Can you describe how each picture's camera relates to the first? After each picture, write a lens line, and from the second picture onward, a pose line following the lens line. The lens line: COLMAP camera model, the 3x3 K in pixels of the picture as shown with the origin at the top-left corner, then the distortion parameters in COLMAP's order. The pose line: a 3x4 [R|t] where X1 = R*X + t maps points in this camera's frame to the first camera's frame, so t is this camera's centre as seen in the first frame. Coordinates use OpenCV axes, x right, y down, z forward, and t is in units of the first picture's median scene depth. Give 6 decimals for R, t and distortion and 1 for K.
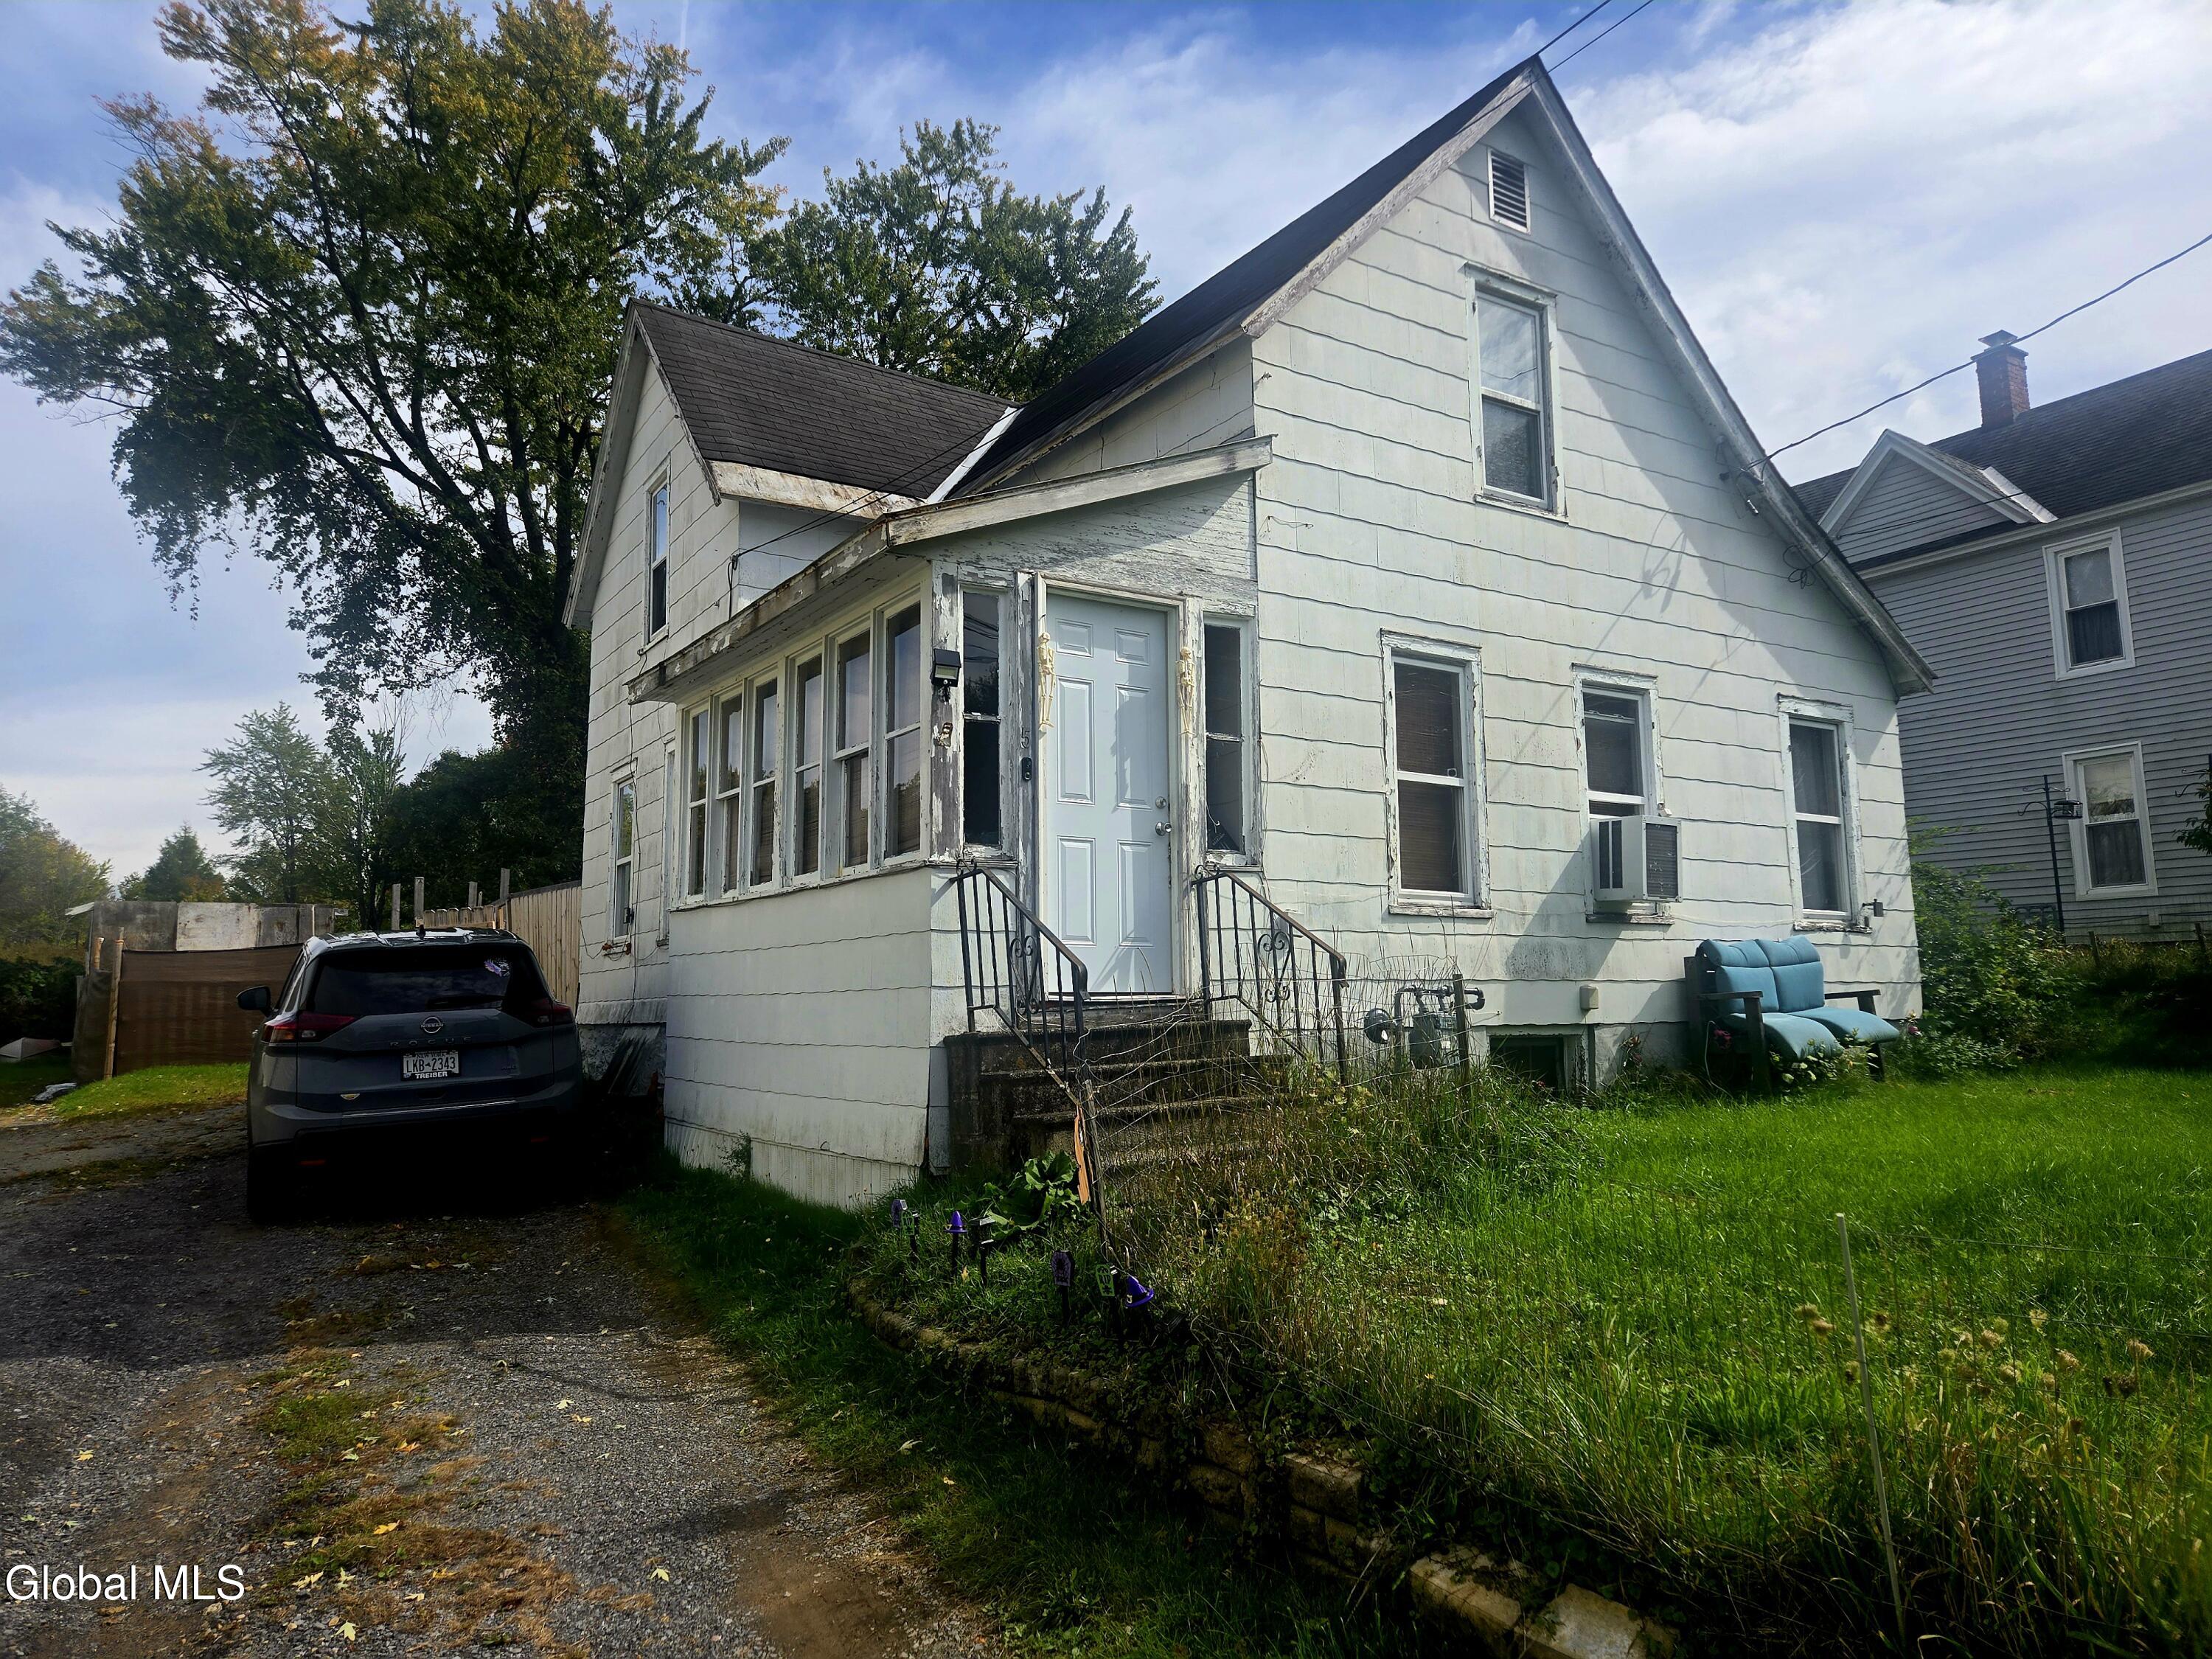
lens RADIAL K [[1490.7, 0, 1104.6], [0, 1490.7, 822.2], [0, 0, 1]] dist [-0.005032, -0.000317]
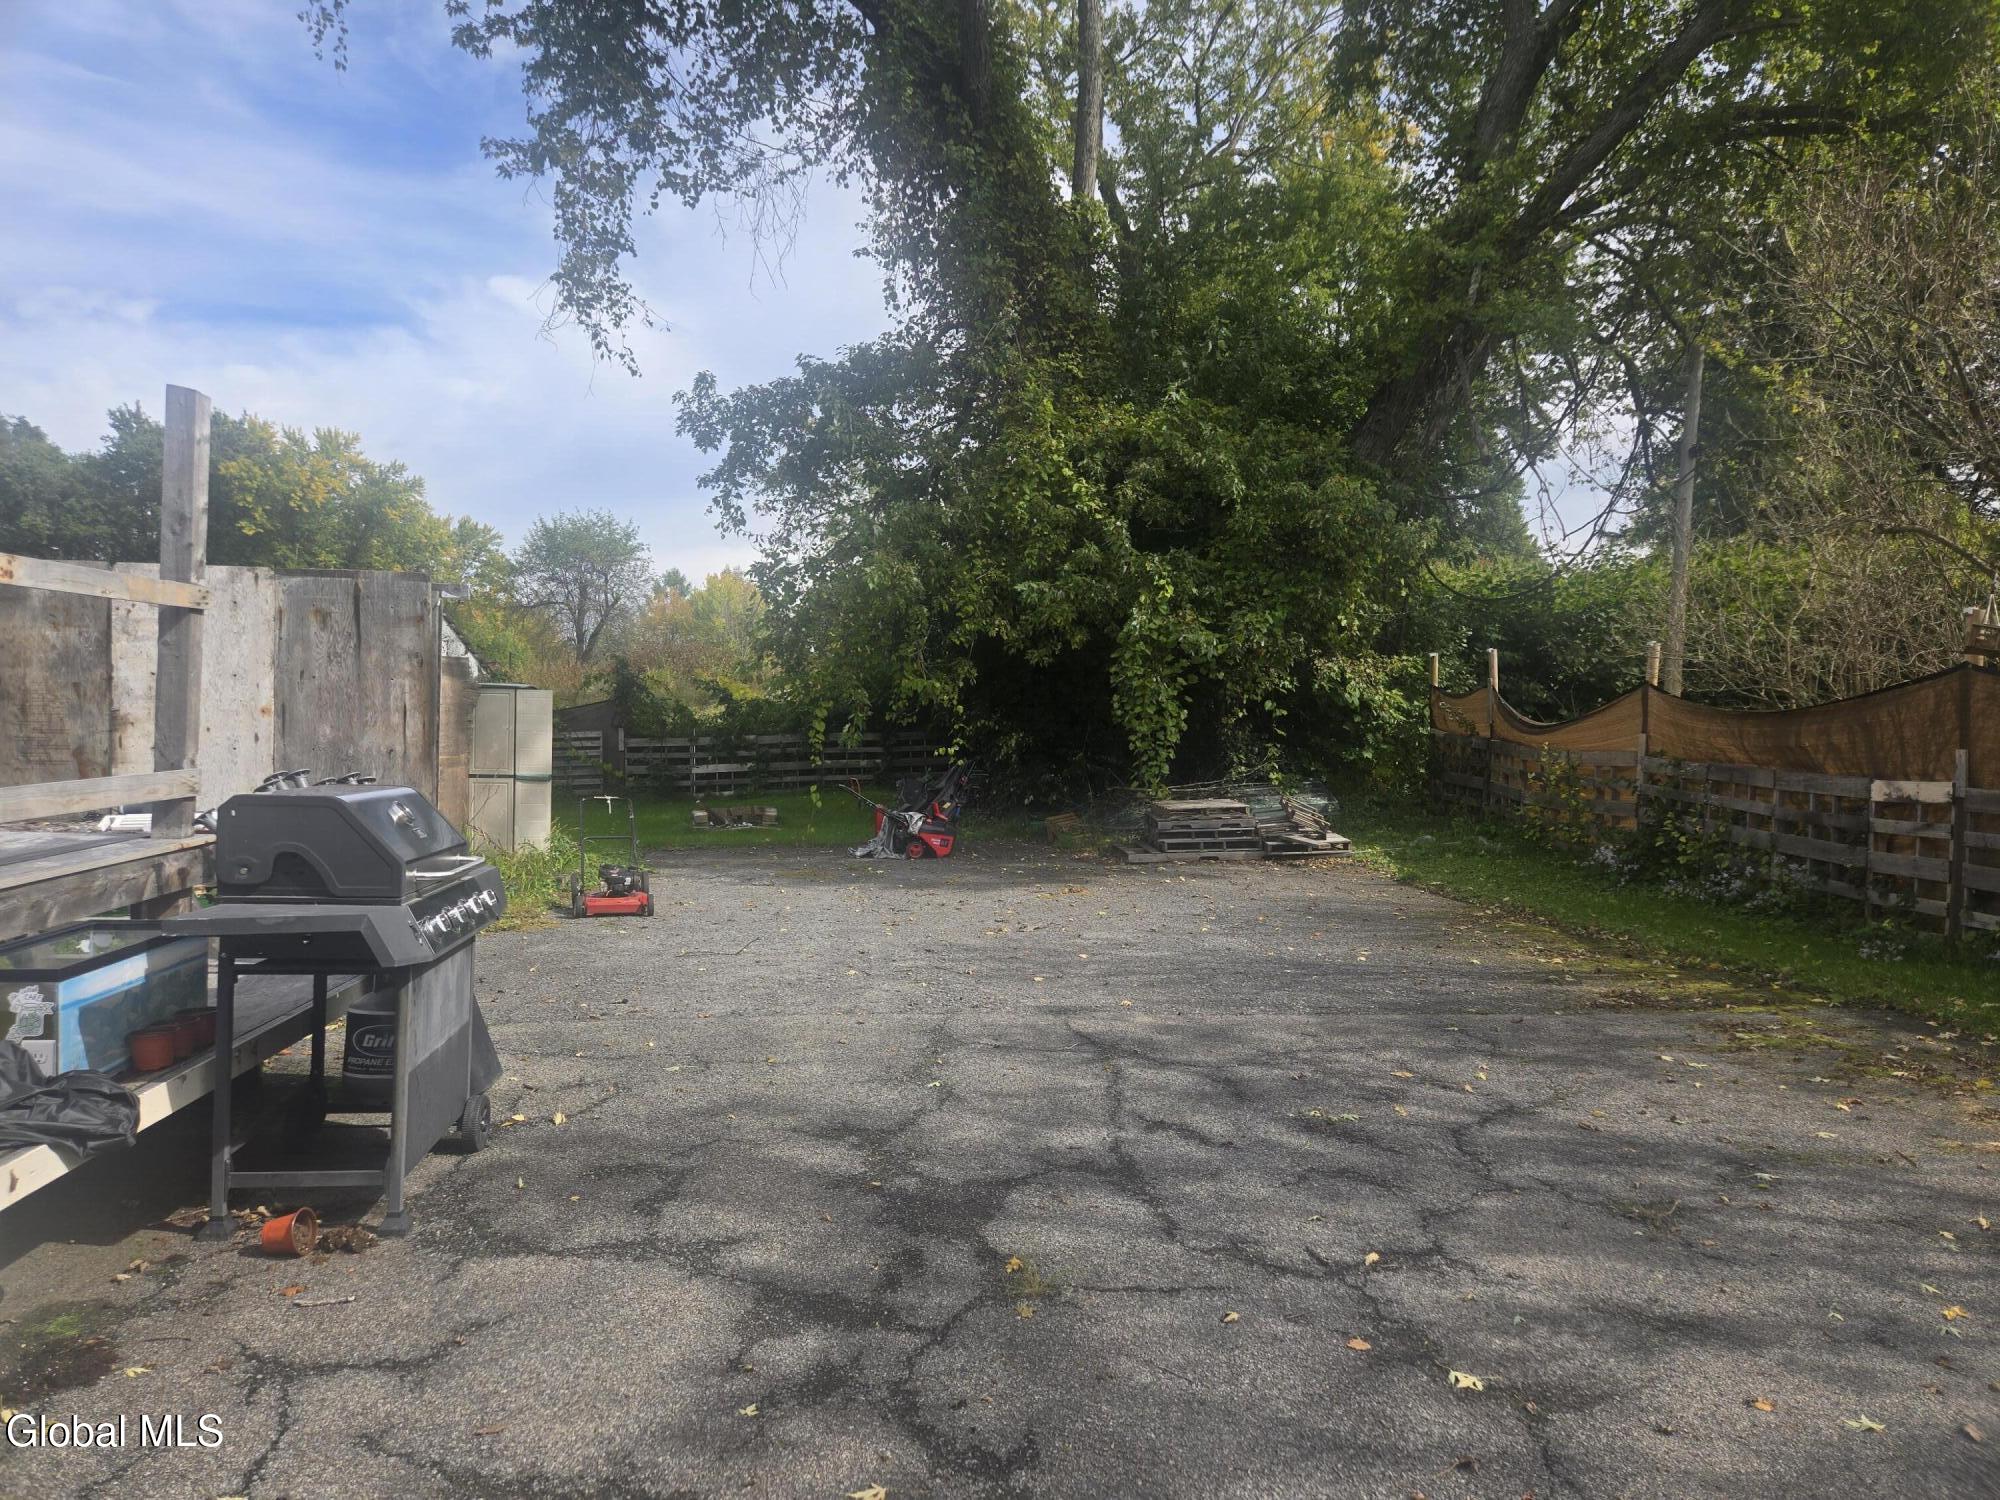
lens RADIAL K [[1347.8, 0, 999.9], [0, 1347.8, 746.2], [0, 0, 1]] dist [-0.005032, -0.000317]
pose [[0.900541, 0.044074, -0.432532, -0.250917], [0.016474, 0.990675, 0.135247, 0.075267], [0.434459, -0.128921, 0.891417, 0.961766]]
